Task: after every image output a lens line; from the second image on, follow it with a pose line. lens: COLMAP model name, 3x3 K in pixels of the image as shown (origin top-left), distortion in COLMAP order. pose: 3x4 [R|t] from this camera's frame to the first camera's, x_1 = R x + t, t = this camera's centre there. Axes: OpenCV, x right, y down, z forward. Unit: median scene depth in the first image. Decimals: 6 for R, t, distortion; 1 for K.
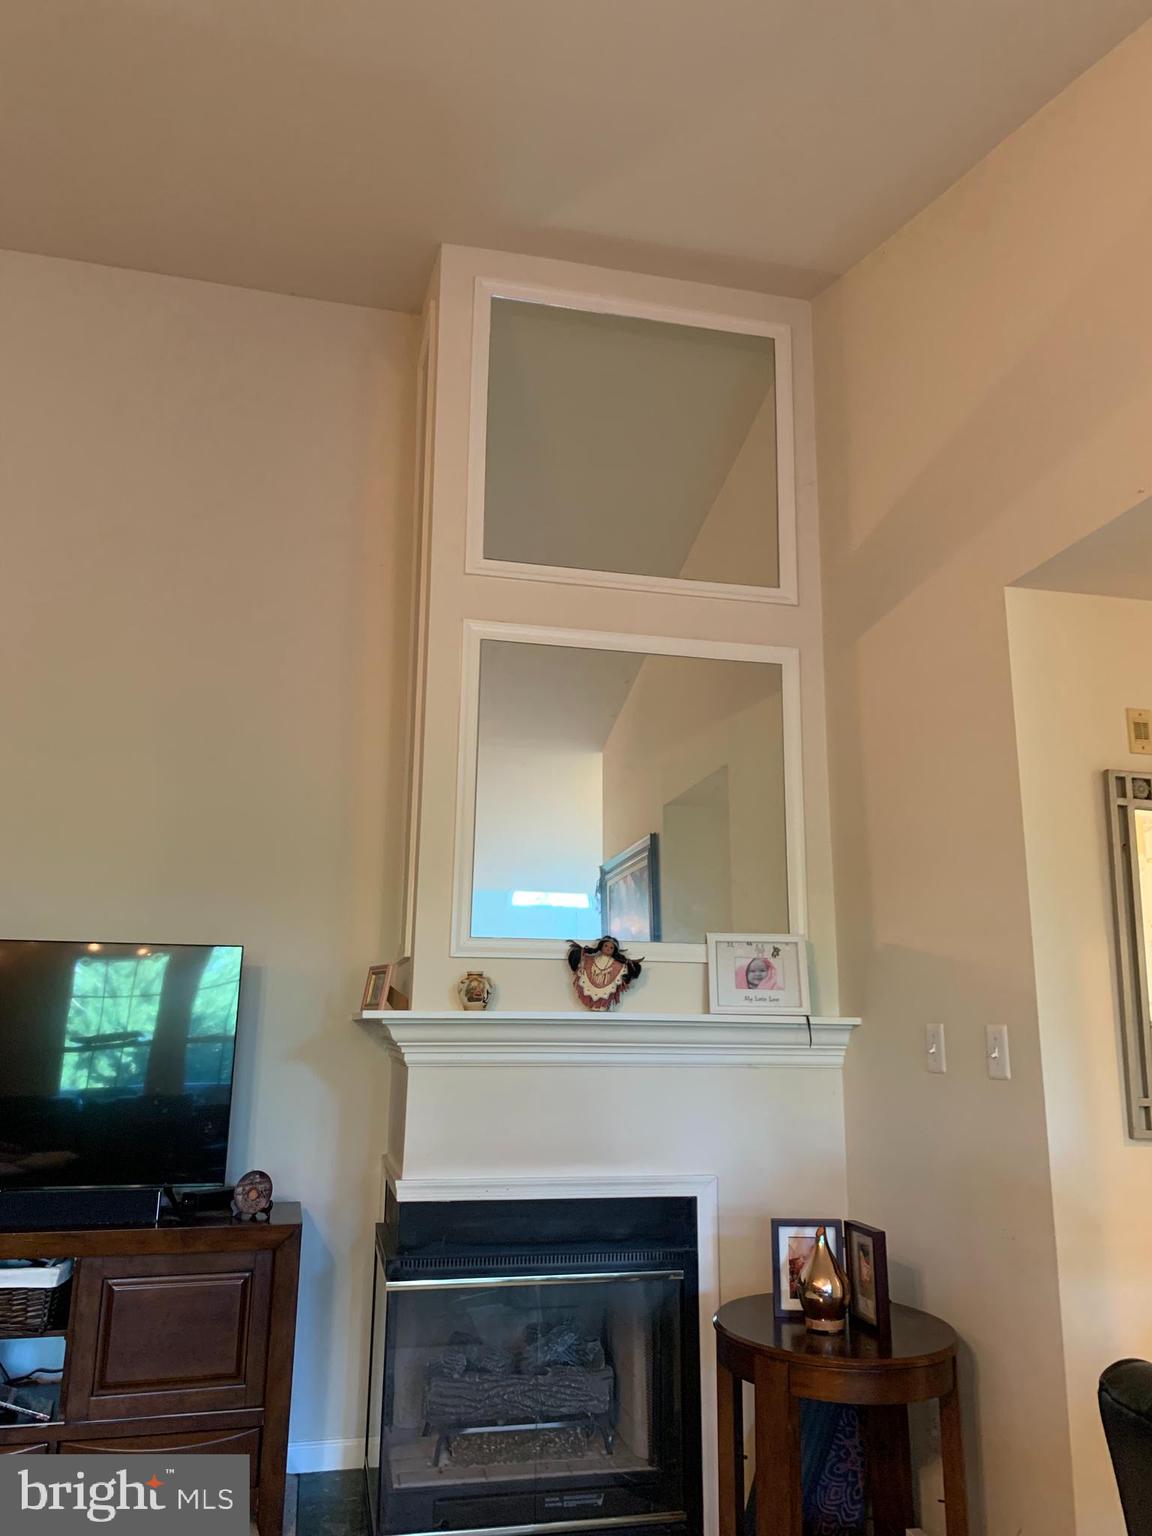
lens RADIAL K [[1158.6, 0, 577.2], [0, 1158.6, 752.7], [0, 0, 1]] dist [0.050690, -0.087531]
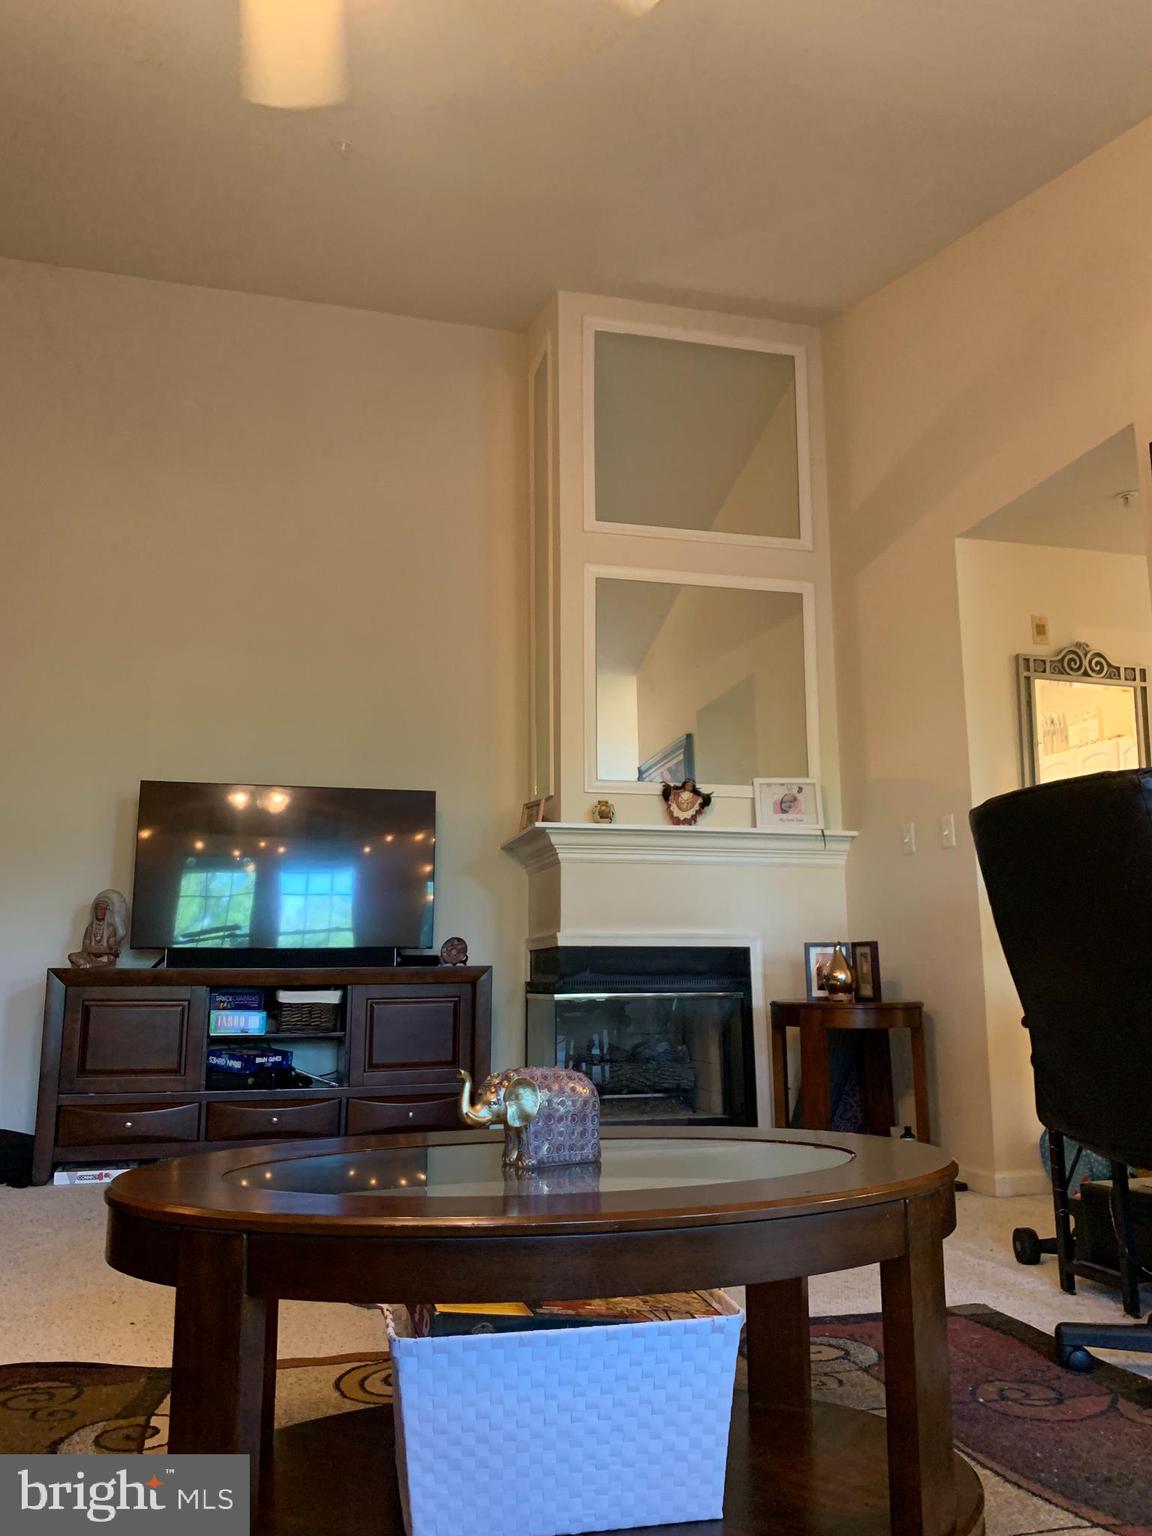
lens RADIAL K [[1158.6, 0, 574.7], [0, 1158.6, 767.8], [0, 0, 1]] dist [0.050690, -0.087531]
pose [[0.999663, -0.012303, 0.022863, -0.154759], [0.011036, 0.998438, 0.054778, 0.063243], [-0.023502, -0.054508, 0.998237, -0.478957]]
